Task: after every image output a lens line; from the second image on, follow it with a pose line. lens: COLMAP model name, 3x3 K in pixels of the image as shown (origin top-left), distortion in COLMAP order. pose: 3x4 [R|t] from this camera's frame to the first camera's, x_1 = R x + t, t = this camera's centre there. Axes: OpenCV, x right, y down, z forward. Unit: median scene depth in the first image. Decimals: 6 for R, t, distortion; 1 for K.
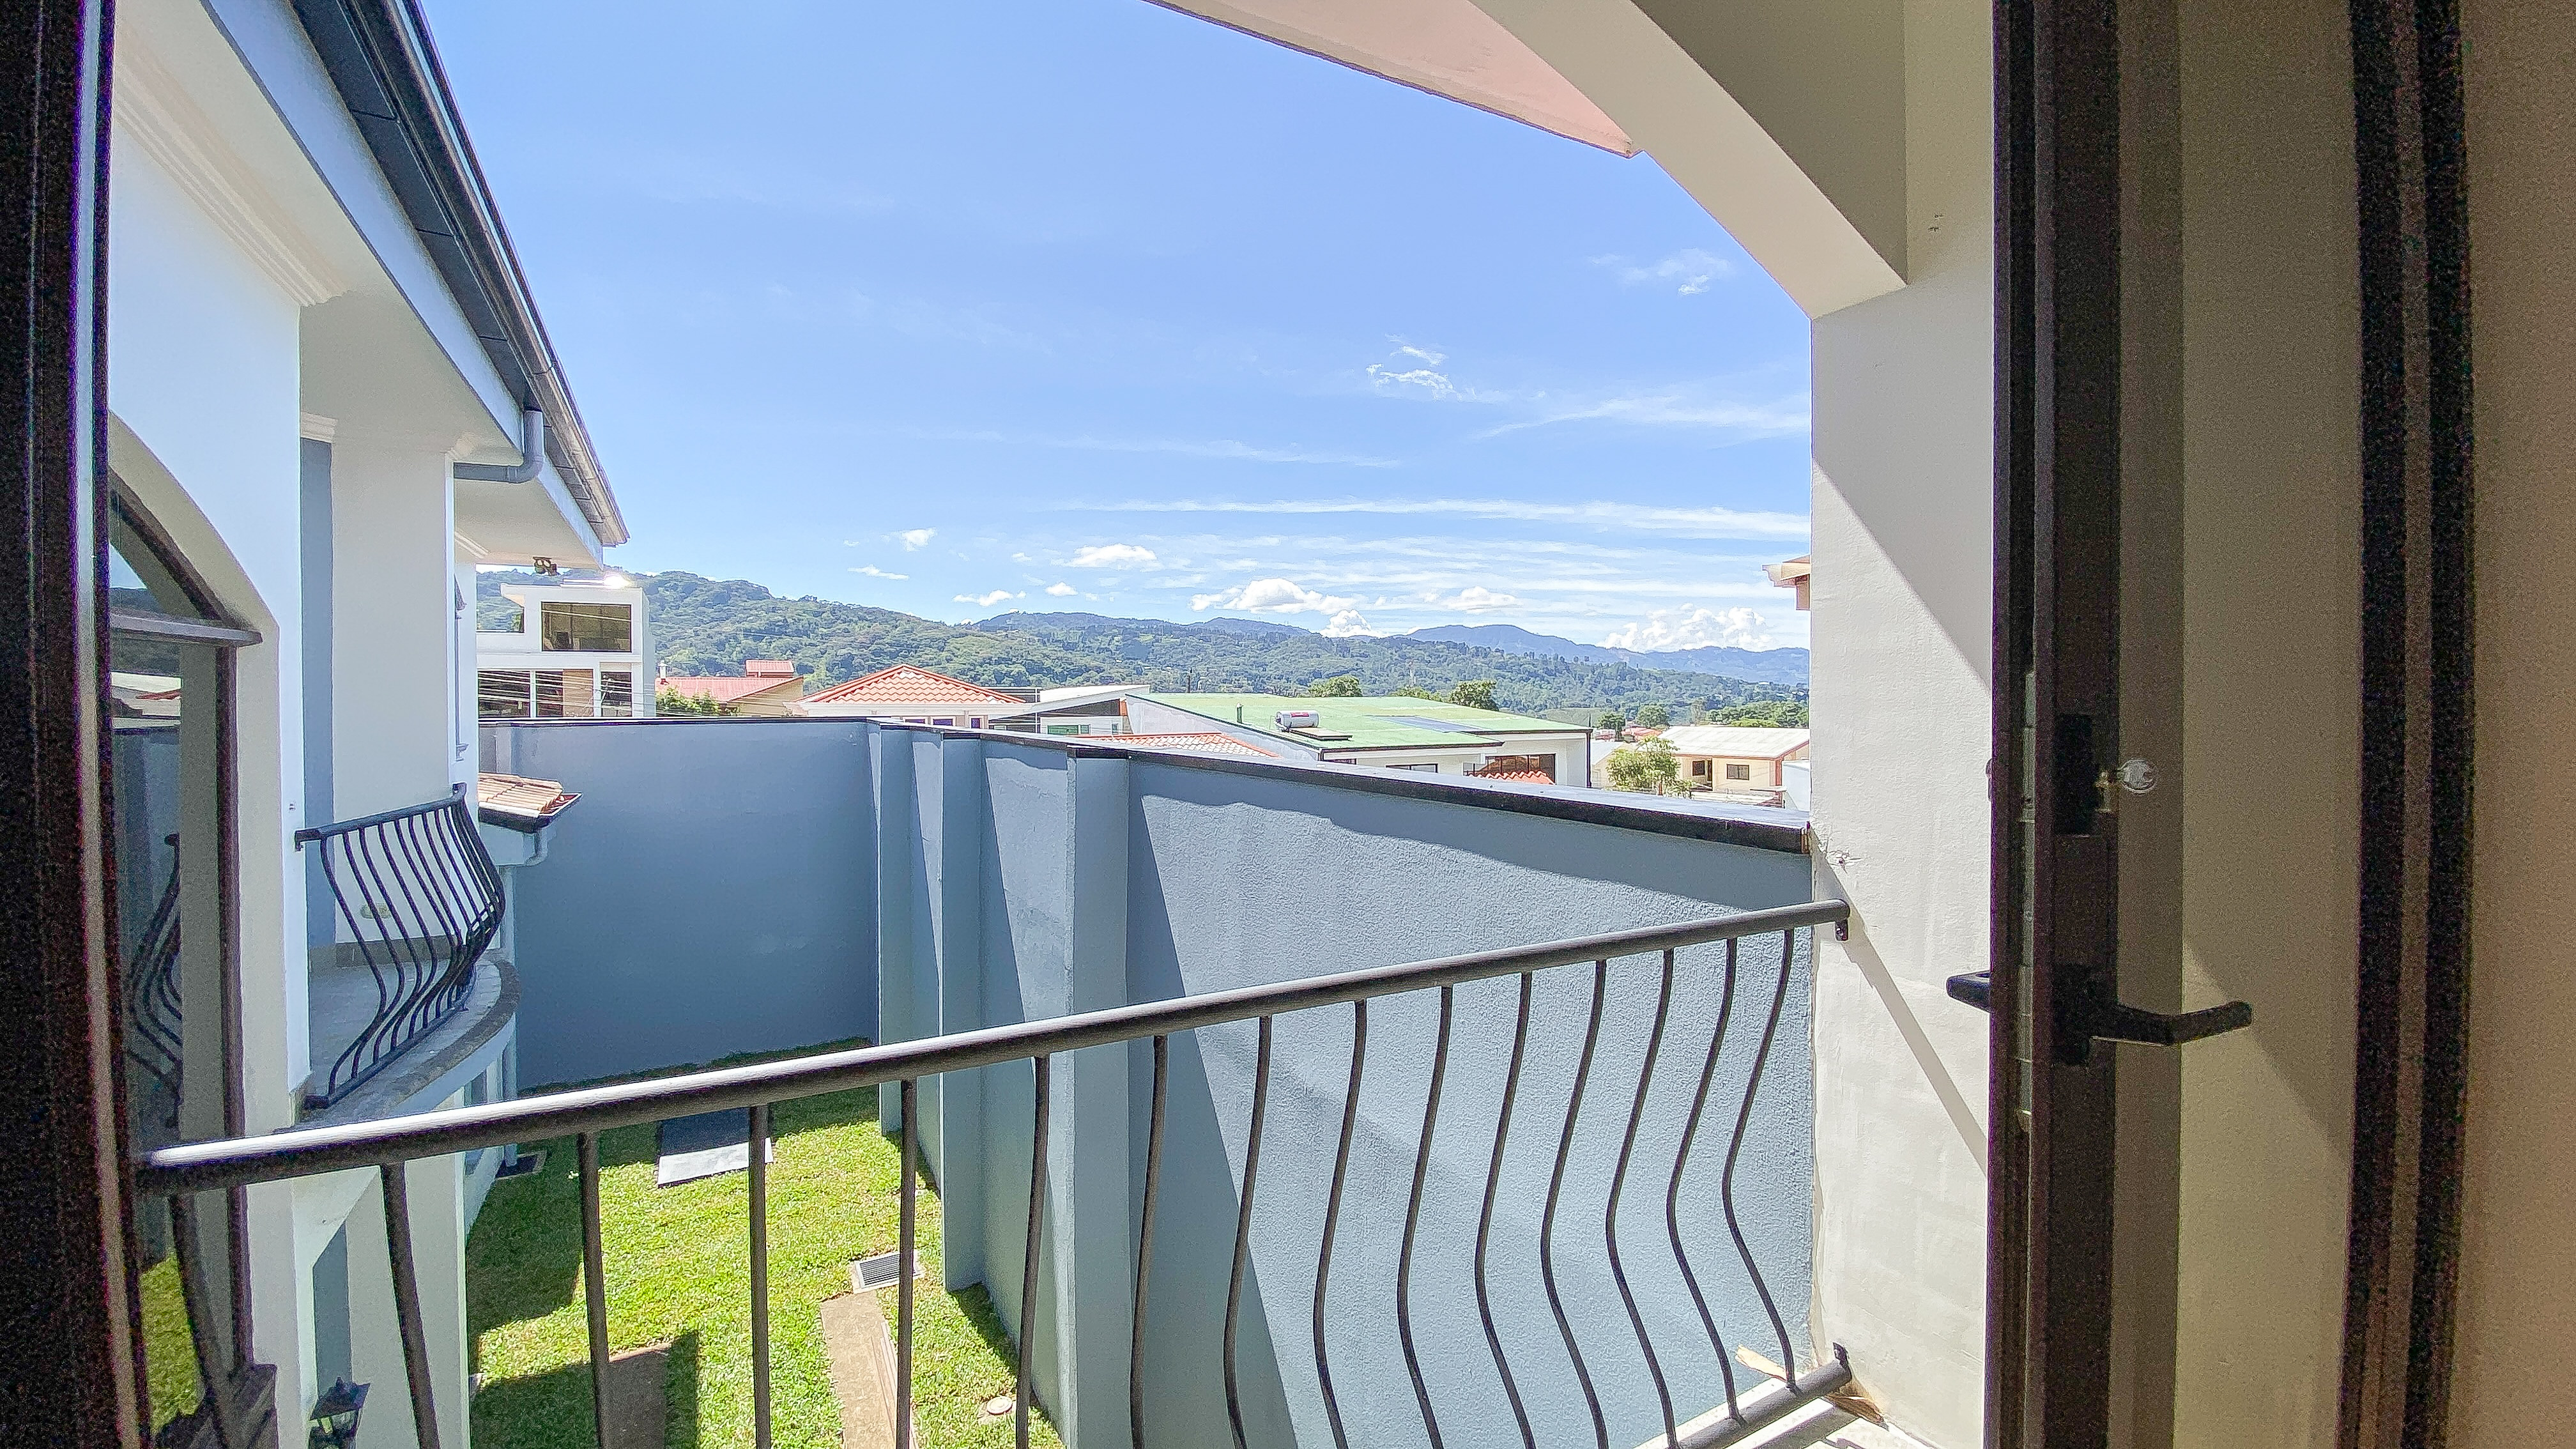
lens RADIAL K [[1047.8, 0, 1275.7], [0, 1047.8, 710.3], [0, 0, 1]] dist [0.020846, -0.017659]
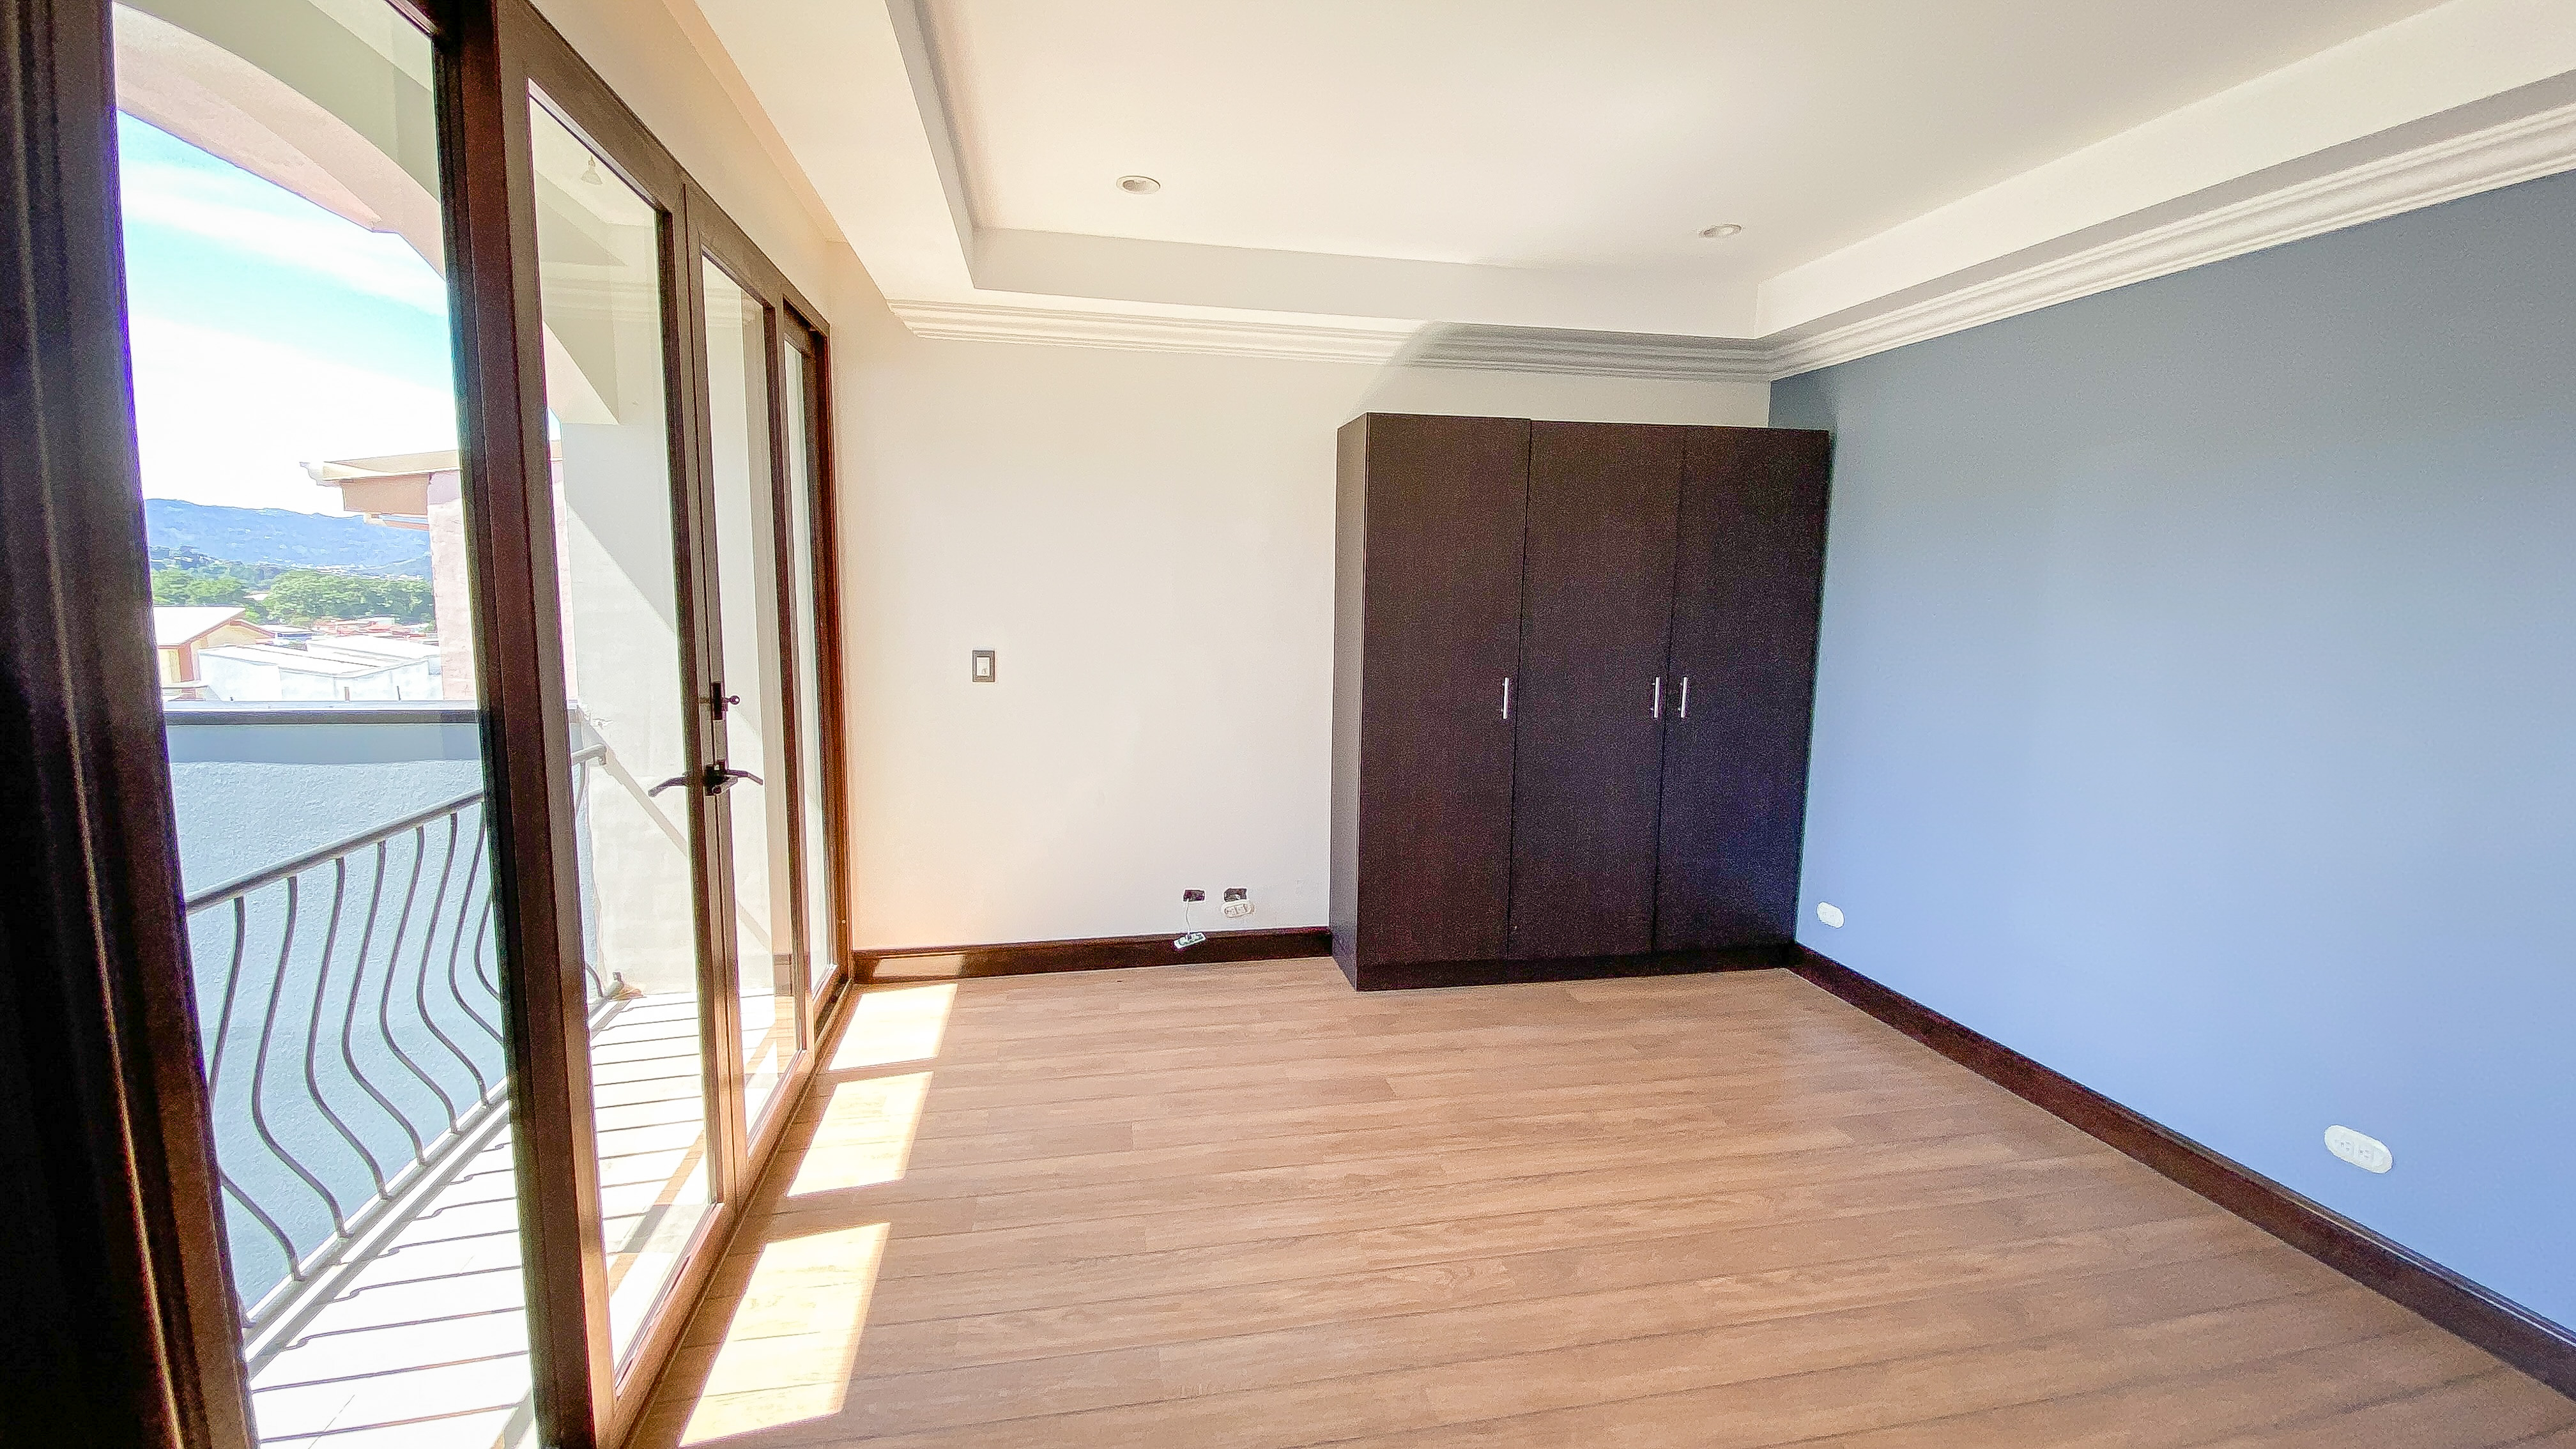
lens RADIAL K [[1047.8, 0, 1275.7], [0, 1047.8, 710.3], [0, 0, 1]] dist [0.020846, -0.017659]
pose [[0.305552, -0.108761, 0.945944, -0.869448], [-0.005584, 0.993233, 0.116002, -0.105071], [-0.952159, -0.040727, 0.302877, -0.714286]]
